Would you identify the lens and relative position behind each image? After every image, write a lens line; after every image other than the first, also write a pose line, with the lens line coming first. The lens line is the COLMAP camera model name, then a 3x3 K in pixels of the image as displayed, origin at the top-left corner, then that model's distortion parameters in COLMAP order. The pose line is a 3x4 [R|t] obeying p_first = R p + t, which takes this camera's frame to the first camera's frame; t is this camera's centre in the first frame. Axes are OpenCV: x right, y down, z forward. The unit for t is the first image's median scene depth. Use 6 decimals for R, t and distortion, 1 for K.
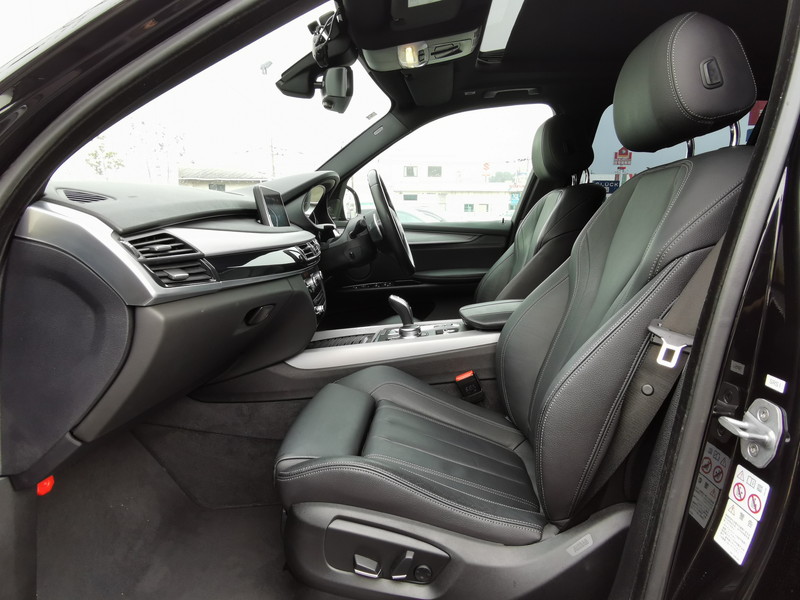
lens RADIAL K [[524.6, 0, 398.4], [0, 524.6, 299.6], [0, 0, 1]] dist [-0.007249, 0.021283]
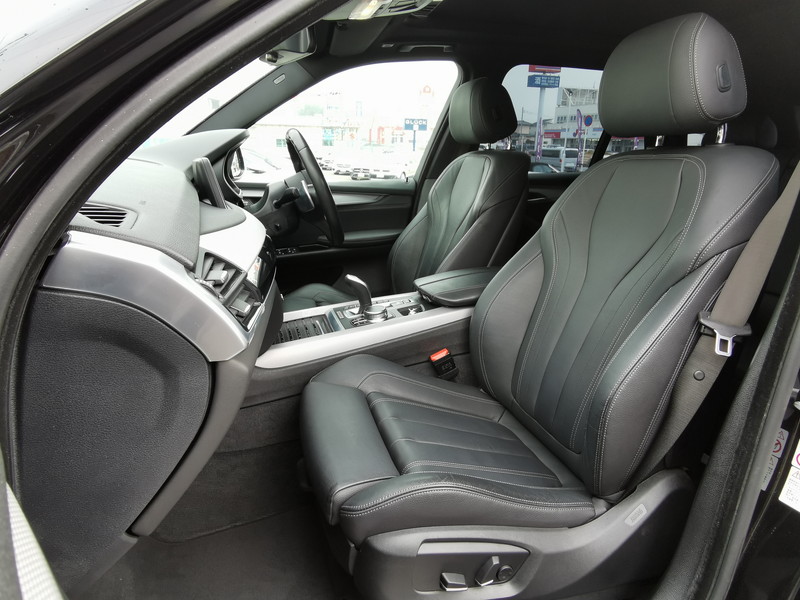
lens RADIAL K [[524.6, 0, 400.1], [0, 524.6, 298.4], [0, 0, 1]] dist [-0.007249, 0.021283]
pose [[0.935772, -0.083893, 0.342481, -0.307896], [0.043041, 0.991198, 0.125197, -0.099031], [-0.349969, -0.102416, 0.931146, 0.120923]]
